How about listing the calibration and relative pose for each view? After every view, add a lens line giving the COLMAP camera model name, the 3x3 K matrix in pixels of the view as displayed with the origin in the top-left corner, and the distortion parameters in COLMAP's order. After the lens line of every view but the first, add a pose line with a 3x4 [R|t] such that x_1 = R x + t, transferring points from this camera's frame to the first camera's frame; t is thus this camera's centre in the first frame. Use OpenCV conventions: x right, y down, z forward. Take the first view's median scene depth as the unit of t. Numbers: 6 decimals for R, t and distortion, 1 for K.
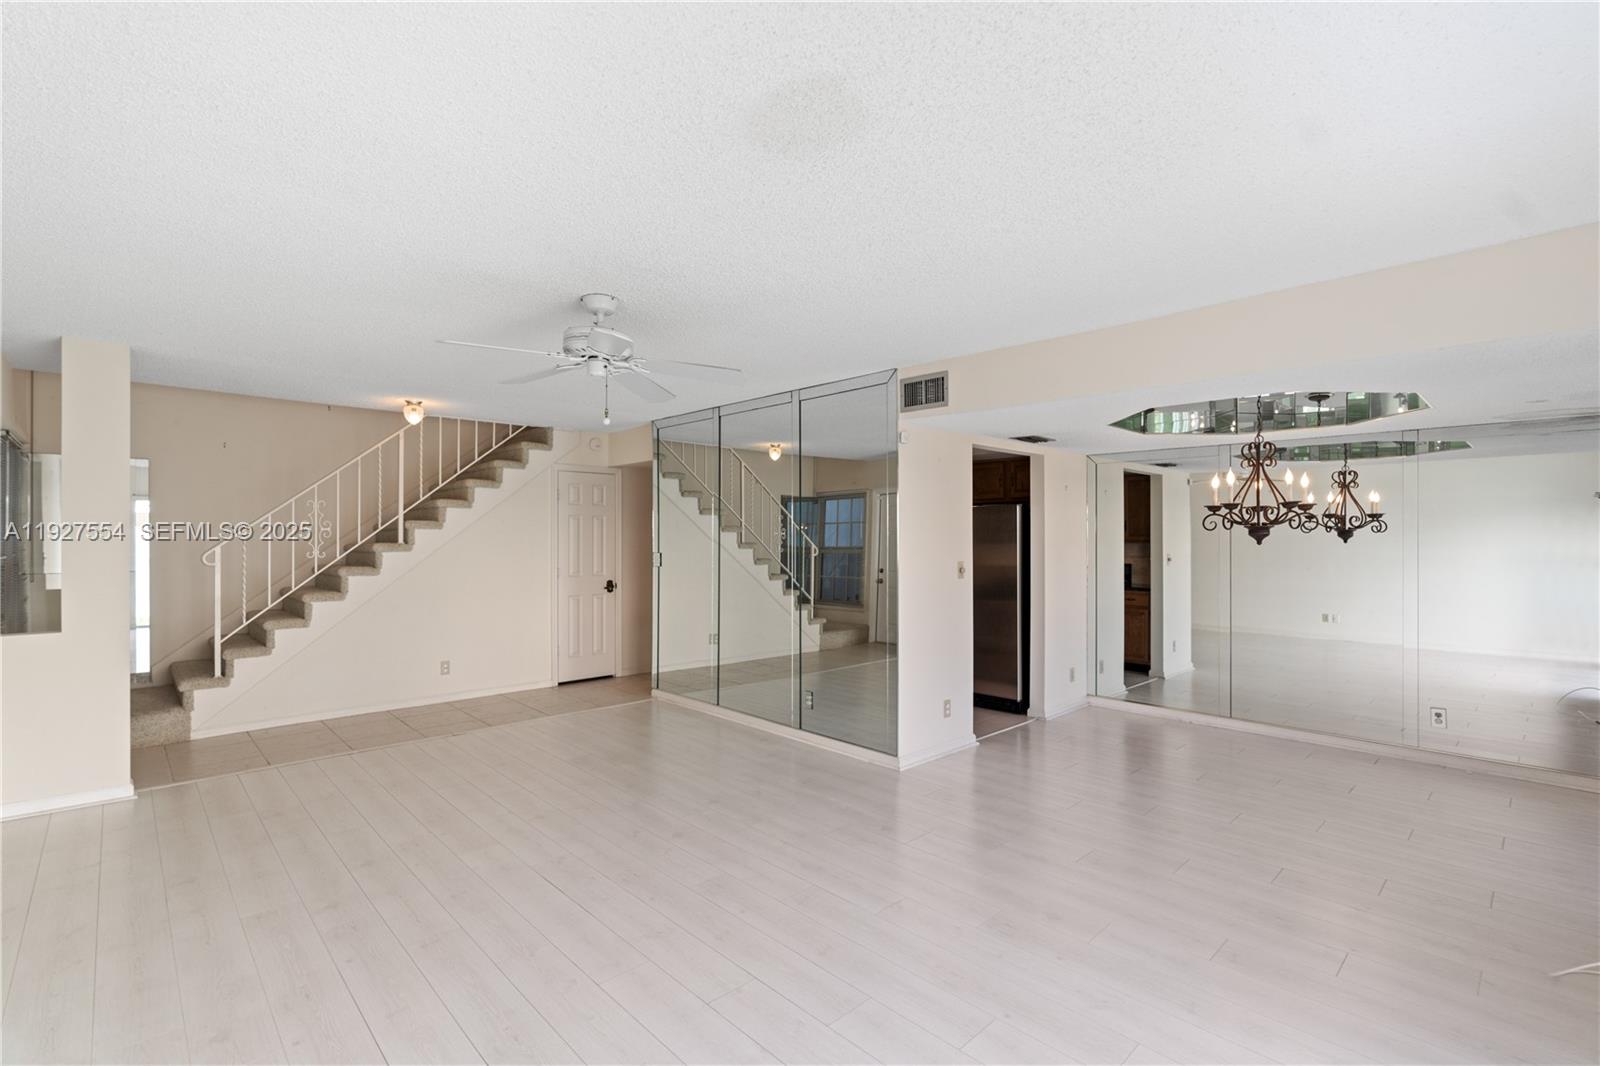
lens RADIAL K [[715.6, 0, 800.0], [0, 715.6, 533.0], [0, 0, 1]] dist [-0.004073, -0.000386]
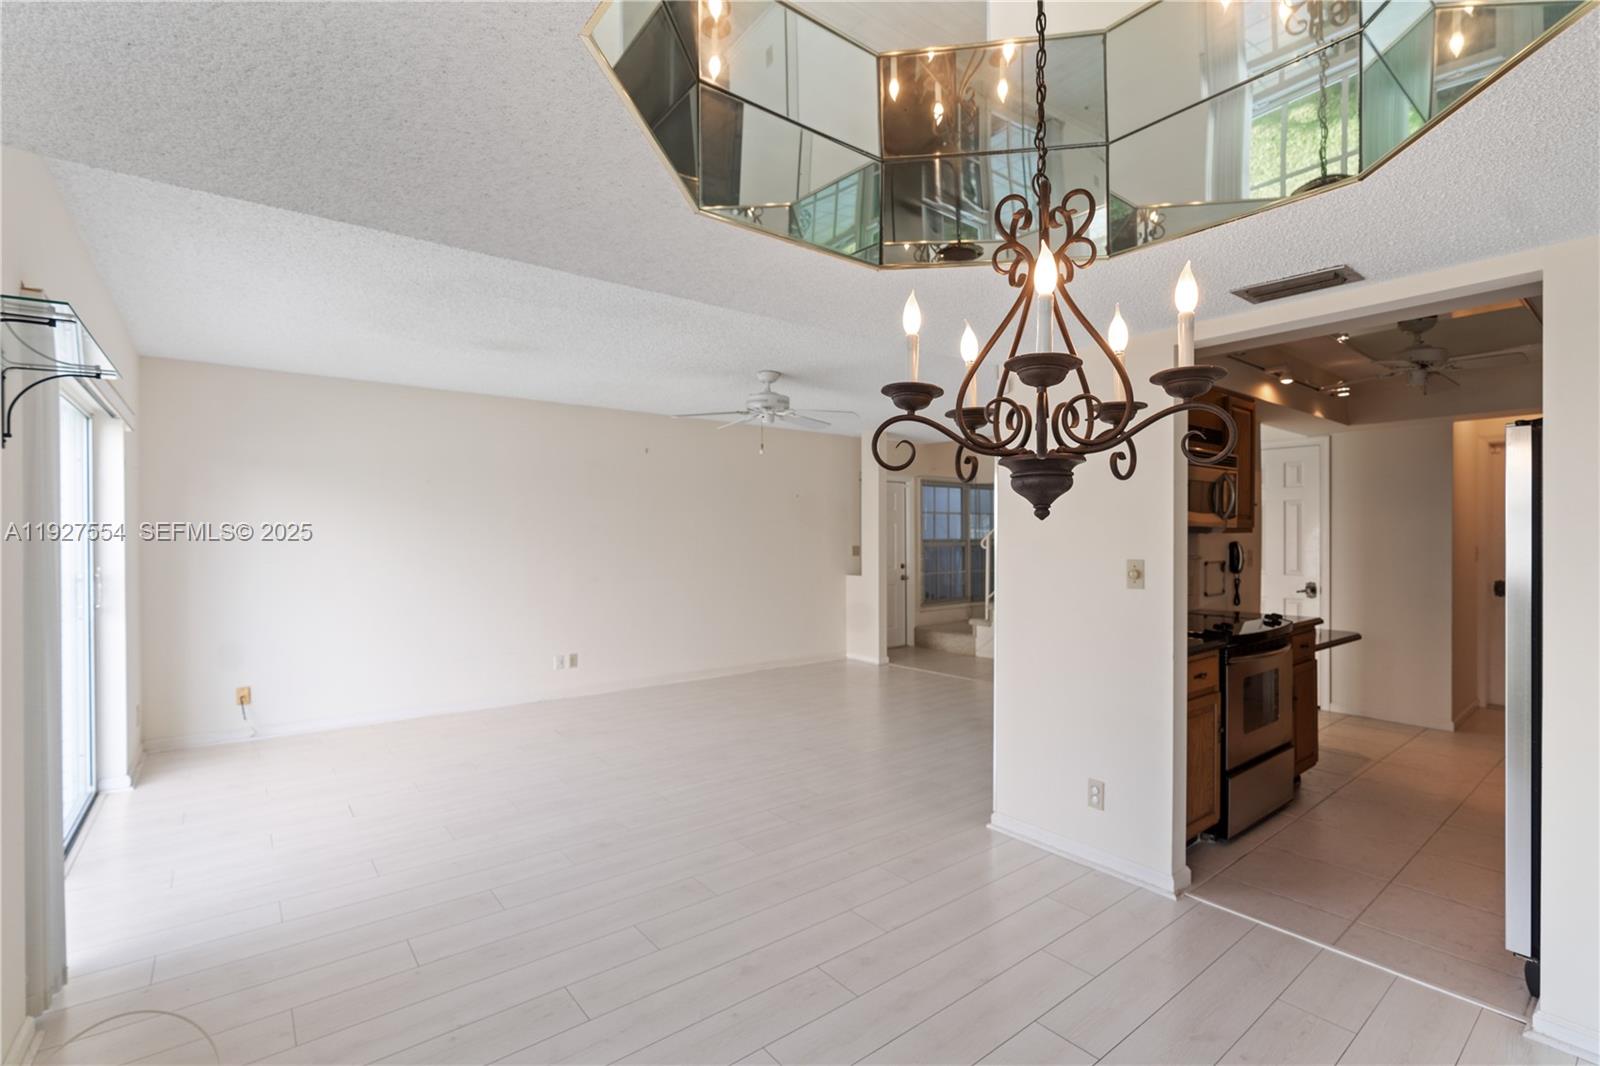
lens RADIAL K [[726.0, 0, 802.0], [0, 726.0, 536.8], [0, 0, 1]] dist [-0.001586, 0.000743]
pose [[-0.087462, 0.004958, -0.996156, 0.809859], [0.010853, 0.999933, 0.004024, 0.010326], [0.996109, -0.010459, -0.087510, 0.752683]]
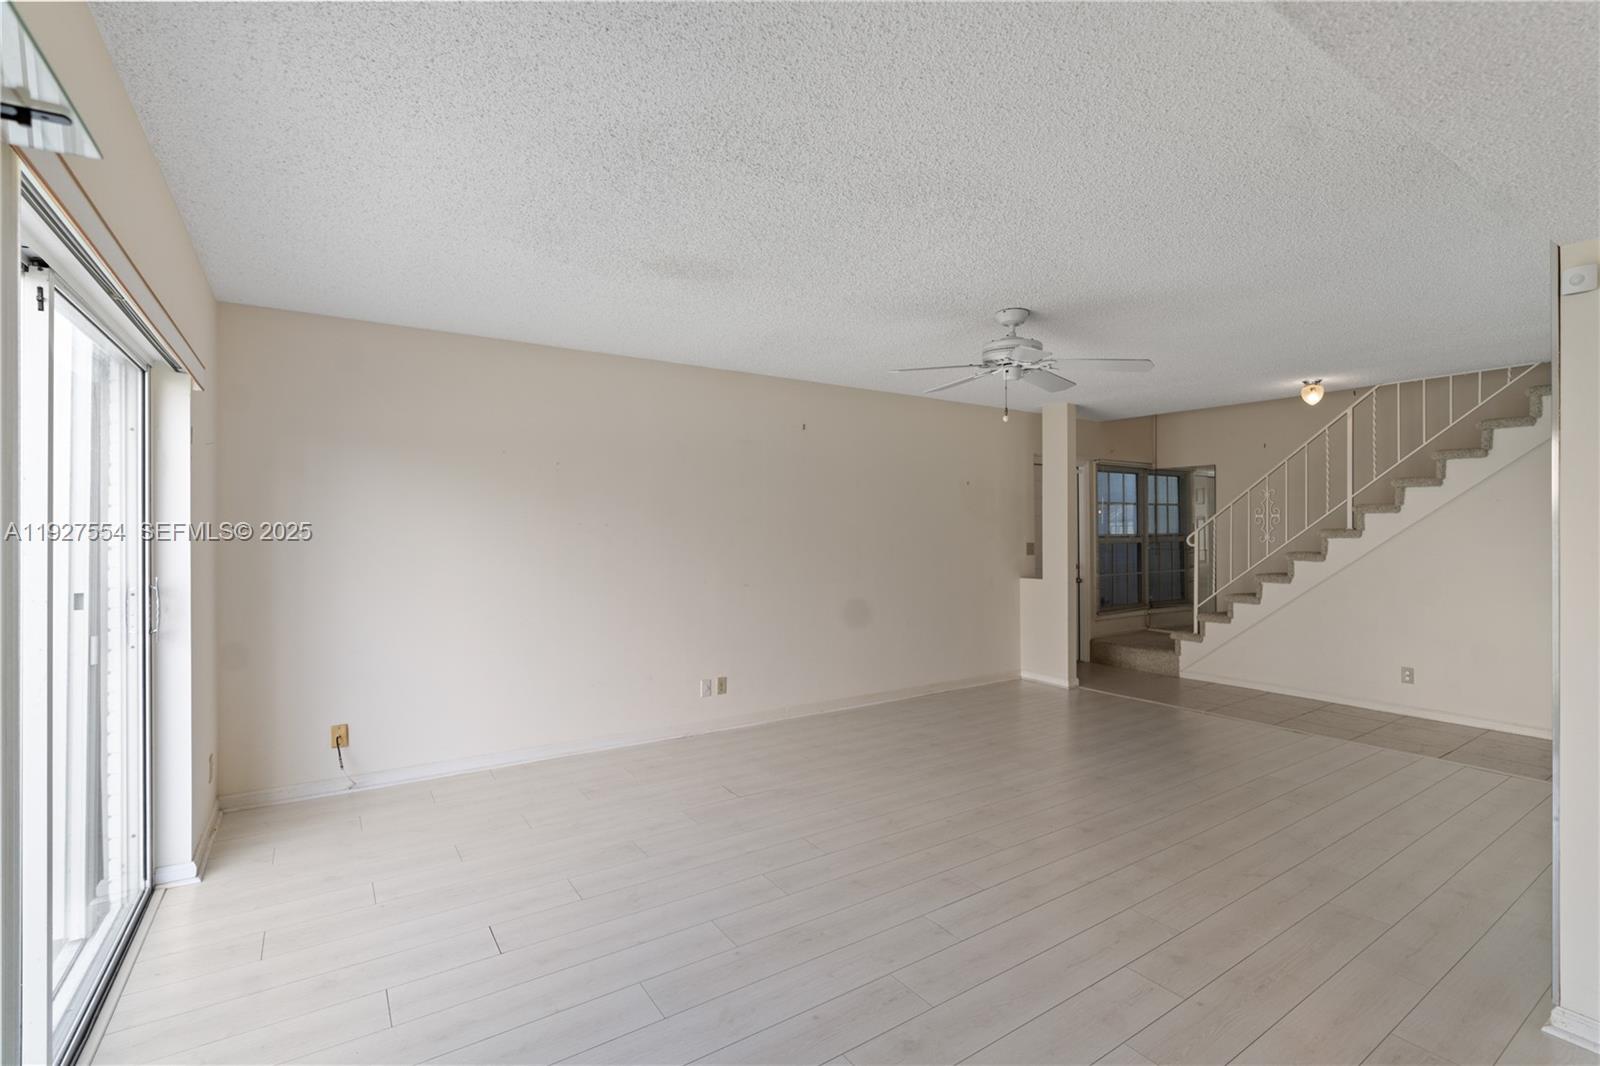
lens RADIAL K [[723.3, 0, 800.0], [0, 723.3, 523.9], [0, 0, 1]] dist [-0.002722, 0.000224]
pose [[-0.166159, -0.003337, -0.986093, 0.581839], [0.010987, 0.999926, -0.005235, 0.005369], [0.986038, -0.011704, -0.166110, 0.530209]]
